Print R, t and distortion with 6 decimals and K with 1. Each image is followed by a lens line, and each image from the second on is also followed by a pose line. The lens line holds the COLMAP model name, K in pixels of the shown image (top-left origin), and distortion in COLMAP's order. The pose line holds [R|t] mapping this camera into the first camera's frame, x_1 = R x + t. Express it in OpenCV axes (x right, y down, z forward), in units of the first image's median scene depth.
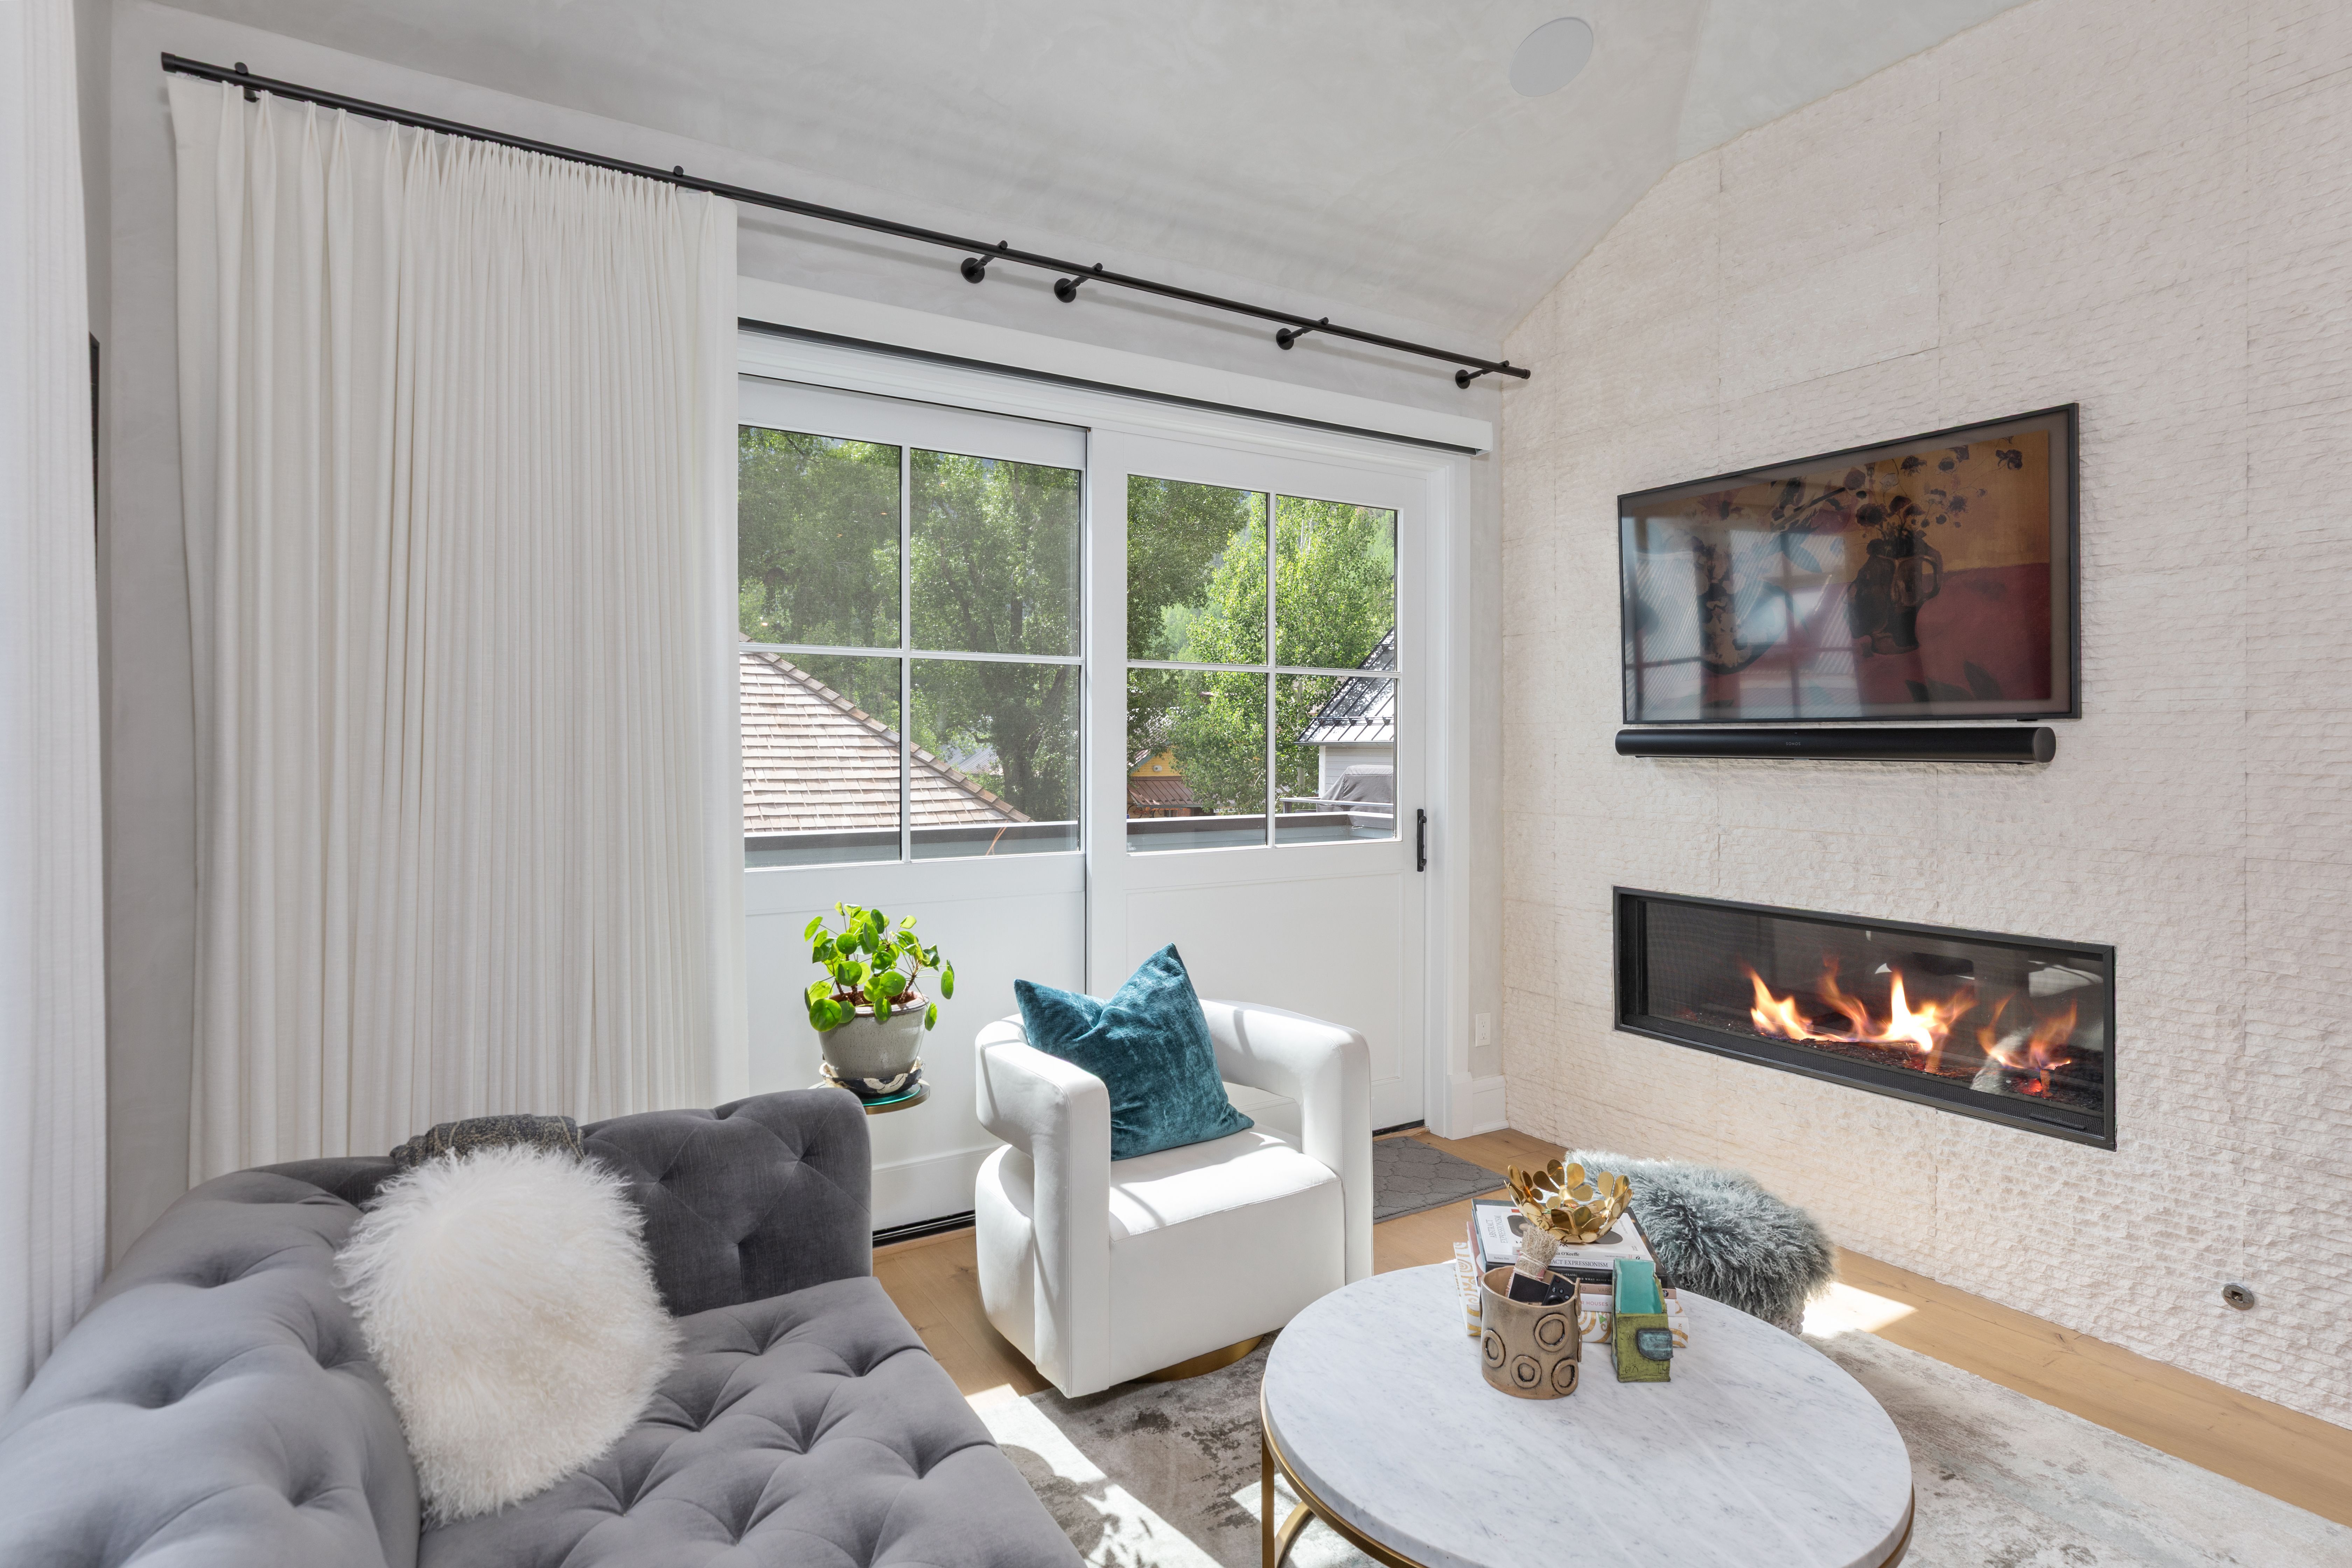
lens RADIAL K [[1211.3, 0, 1173.4], [0, 1211.3, 753.5], [0, 0, 1]] dist [0.000628, -0.000021]
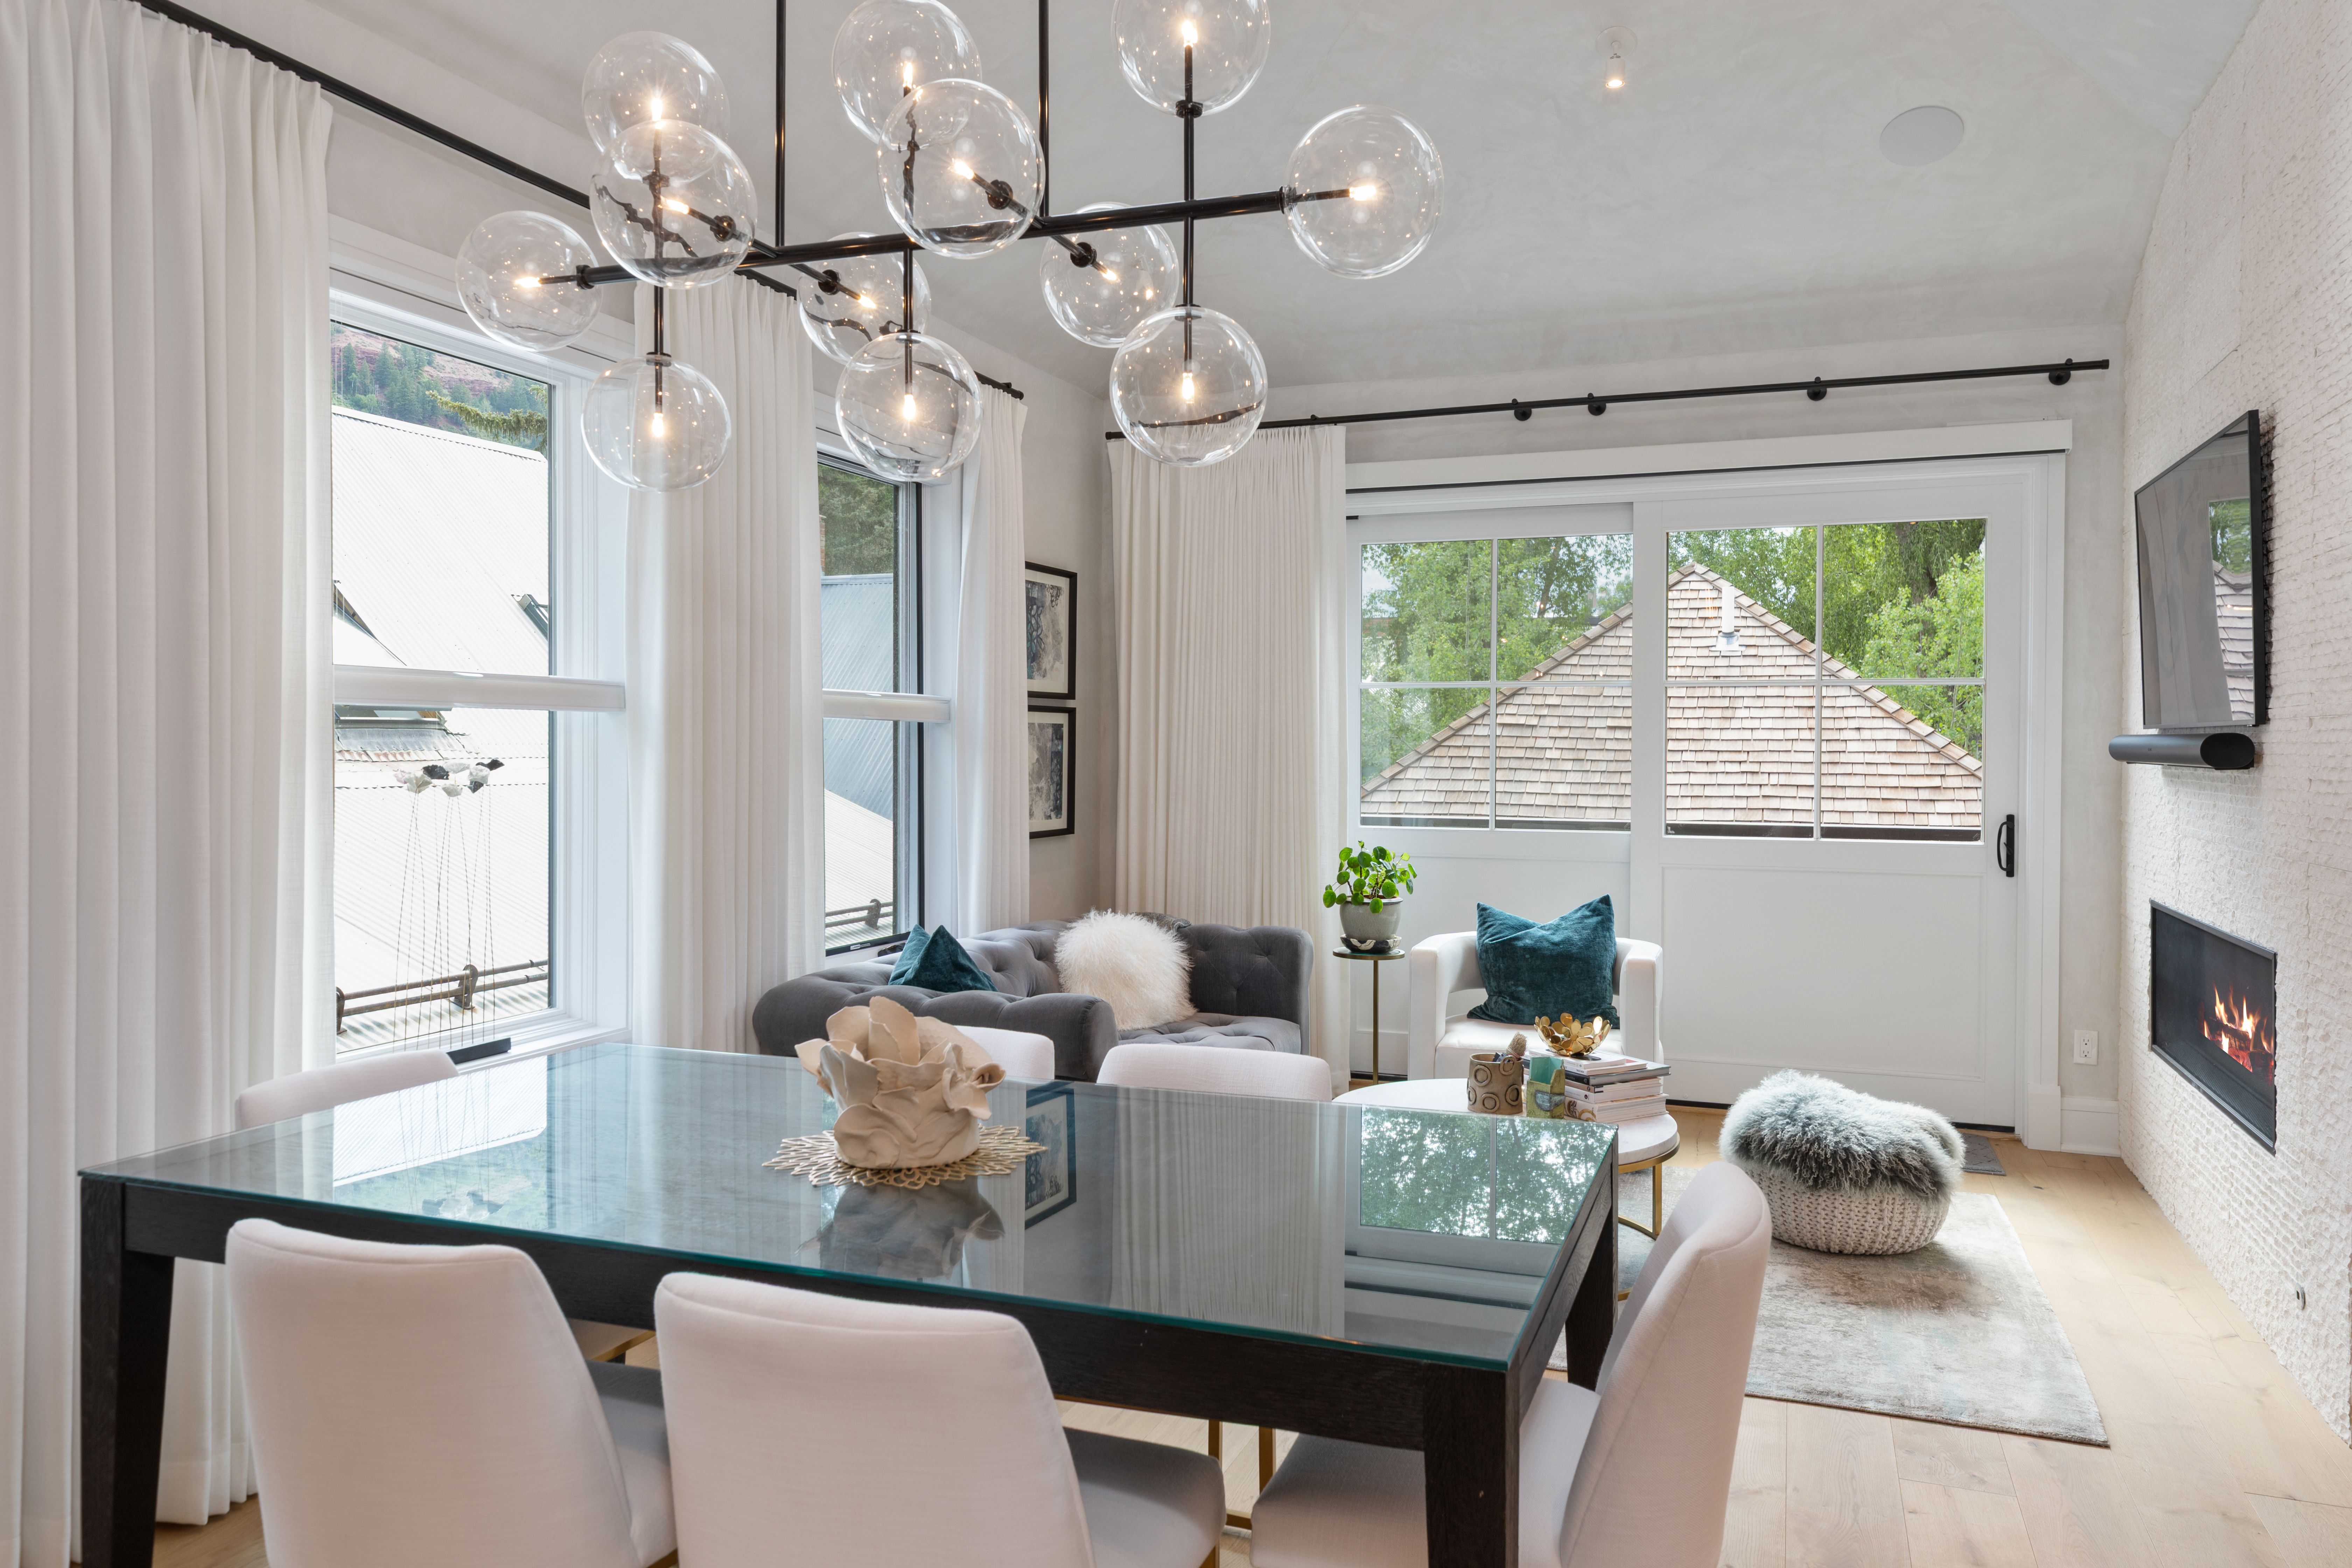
lens RADIAL K [[1588.8, 0, 1204.8], [0, 1588.8, 765.6], [0, 0, 1]] dist [0.003768, 0.000864]
pose [[0.622702, 0.015754, -0.782301, 1.039202], [-0.013222, 0.999866, 0.009611, 0.000225], [0.782348, 0.004359, 0.622827, -0.437372]]
